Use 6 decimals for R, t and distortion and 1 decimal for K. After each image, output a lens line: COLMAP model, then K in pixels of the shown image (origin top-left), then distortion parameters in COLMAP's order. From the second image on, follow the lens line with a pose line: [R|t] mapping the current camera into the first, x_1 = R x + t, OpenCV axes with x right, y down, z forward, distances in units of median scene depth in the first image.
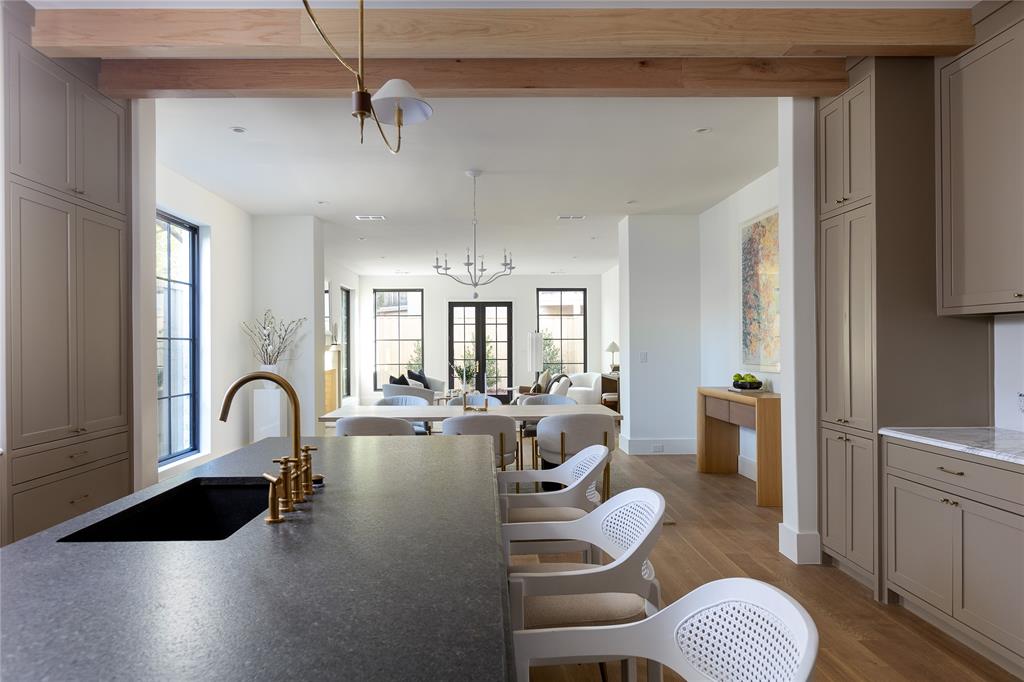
lens RADIAL K [[675.3, 0, 512.0], [0, 675.3, 341.0], [0, 0, 1]] dist [0.002673, 0.001286]
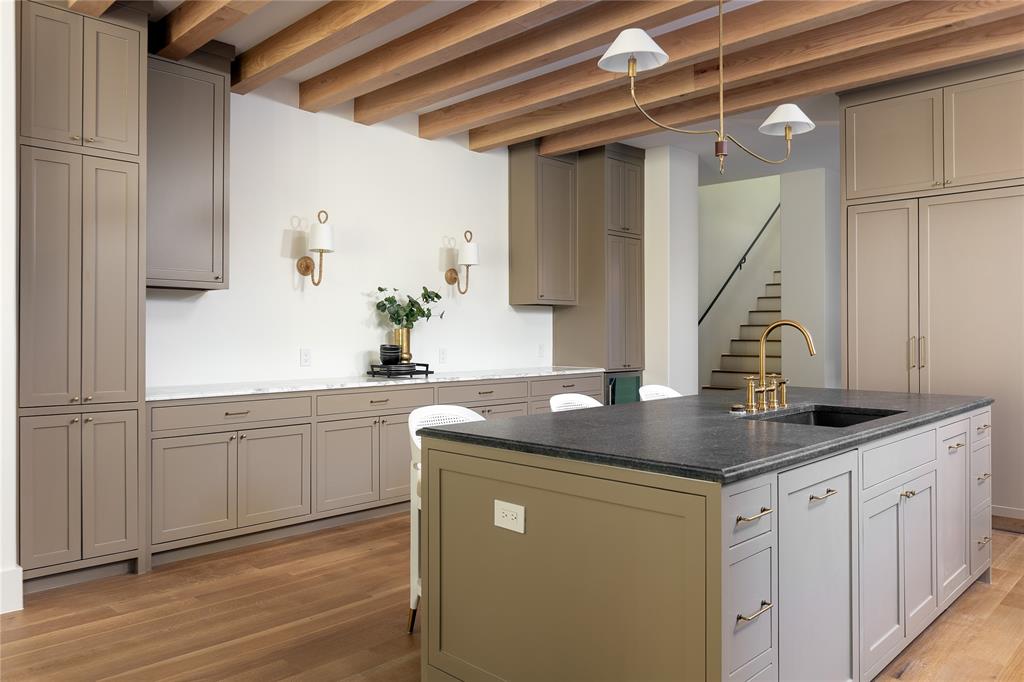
lens RADIAL K [[749.4, 0, 512.0], [0, 749.4, 341.0], [0, 0, 1]] dist [0.005489, 0.002502]
pose [[-0.693808, 0.000915, 0.720160, -0.655457], [0.001344, 0.999999, 0.000024, 0.053007], [-0.720159, 0.000985, -0.693809, 1.471036]]
